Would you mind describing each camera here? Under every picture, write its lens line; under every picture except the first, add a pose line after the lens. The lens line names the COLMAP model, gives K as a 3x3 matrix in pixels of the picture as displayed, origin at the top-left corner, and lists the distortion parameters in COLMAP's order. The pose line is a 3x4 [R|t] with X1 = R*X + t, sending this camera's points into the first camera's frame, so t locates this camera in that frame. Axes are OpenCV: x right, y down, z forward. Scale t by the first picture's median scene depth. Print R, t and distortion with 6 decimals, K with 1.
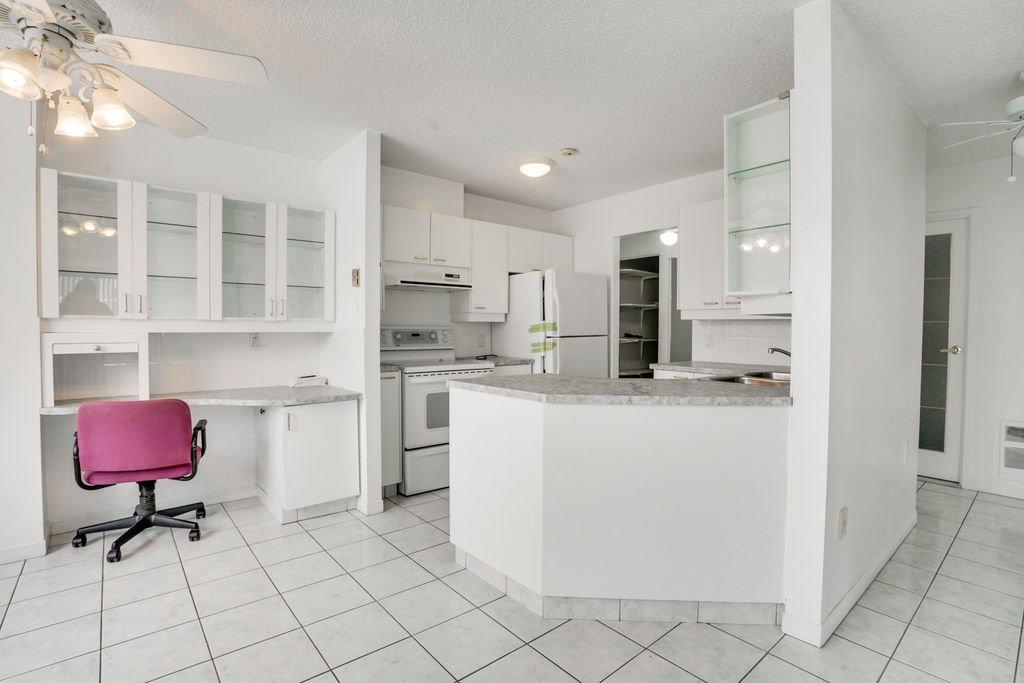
lens RADIAL K [[490.7, 0, 512.9], [0, 490.7, 340.1], [0, 0, 1]] dist [-0.067411, 0.019237]
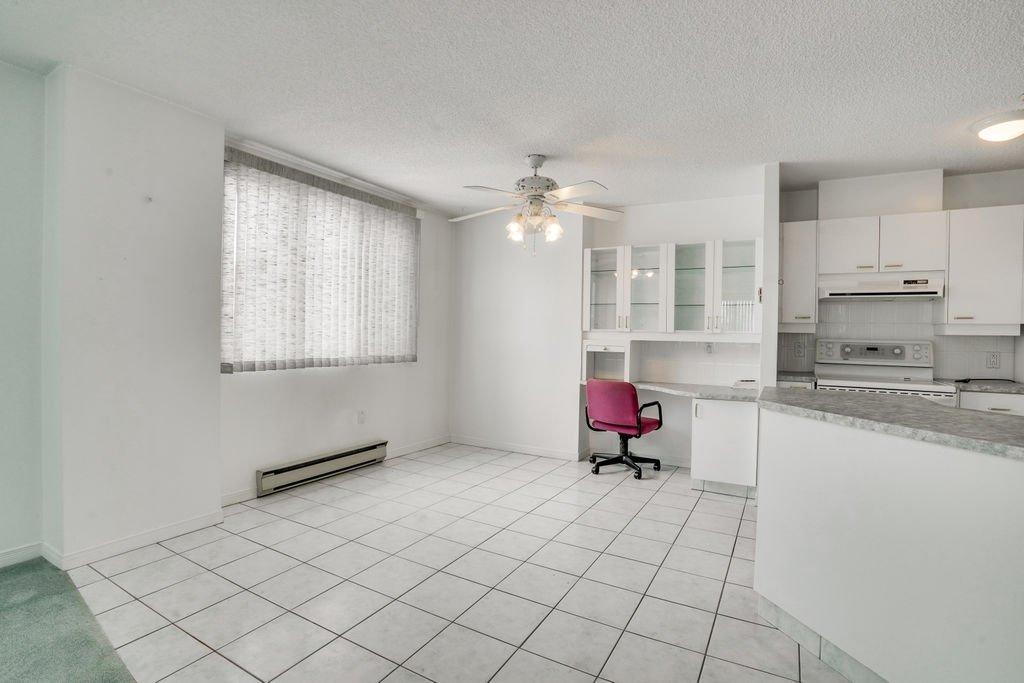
lens RADIAL K [[490.7, 0, 521.1], [0, 490.7, 343.7], [0, 0, 1]] dist [-0.067411, 0.019237]
pose [[0.352292, 0.018872, -0.935700, 0.565425], [-0.039811, 0.999194, 0.005163, 0.001403], [0.935043, 0.035432, 0.352760, 0.085467]]
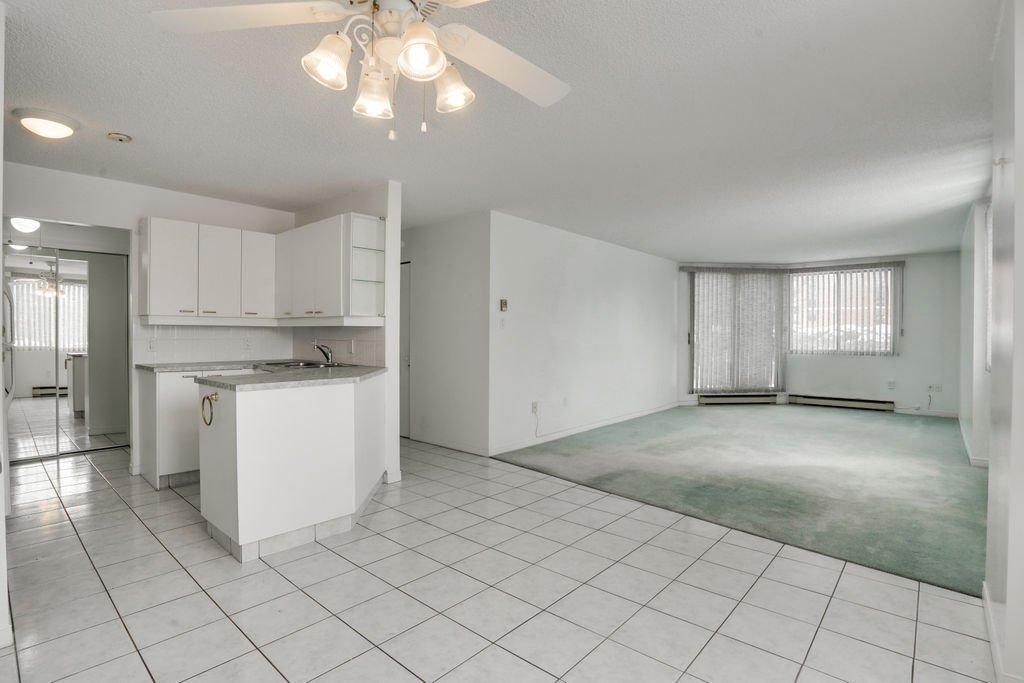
lens RADIAL K [[490.7, 0, 515.0], [0, 490.7, 338.5], [0, 0, 1]] dist [-0.067411, 0.019237]
pose [[-0.143010, -0.012474, 0.989643, -0.986392], [0.017579, 0.999731, 0.015141, -0.016630], [-0.989565, 0.019562, -0.142752, 0.470633]]
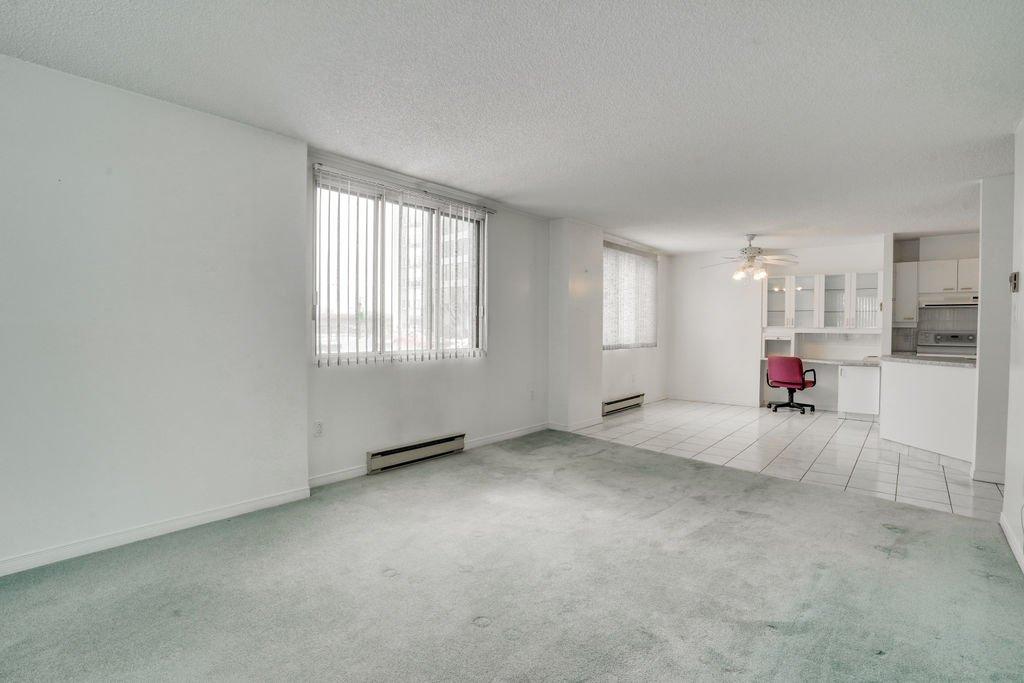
lens RADIAL K [[492.5, 0, 509.2], [0, 492.5, 338.8], [0, 0, 1]] dist [-0.053426, 0.008923]
pose [[0.175456, 0.023696, -0.984202, 1.439373], [-0.028386, 0.999416, 0.019002, 0.010600], [0.984078, 0.024603, 0.176027, -0.924382]]
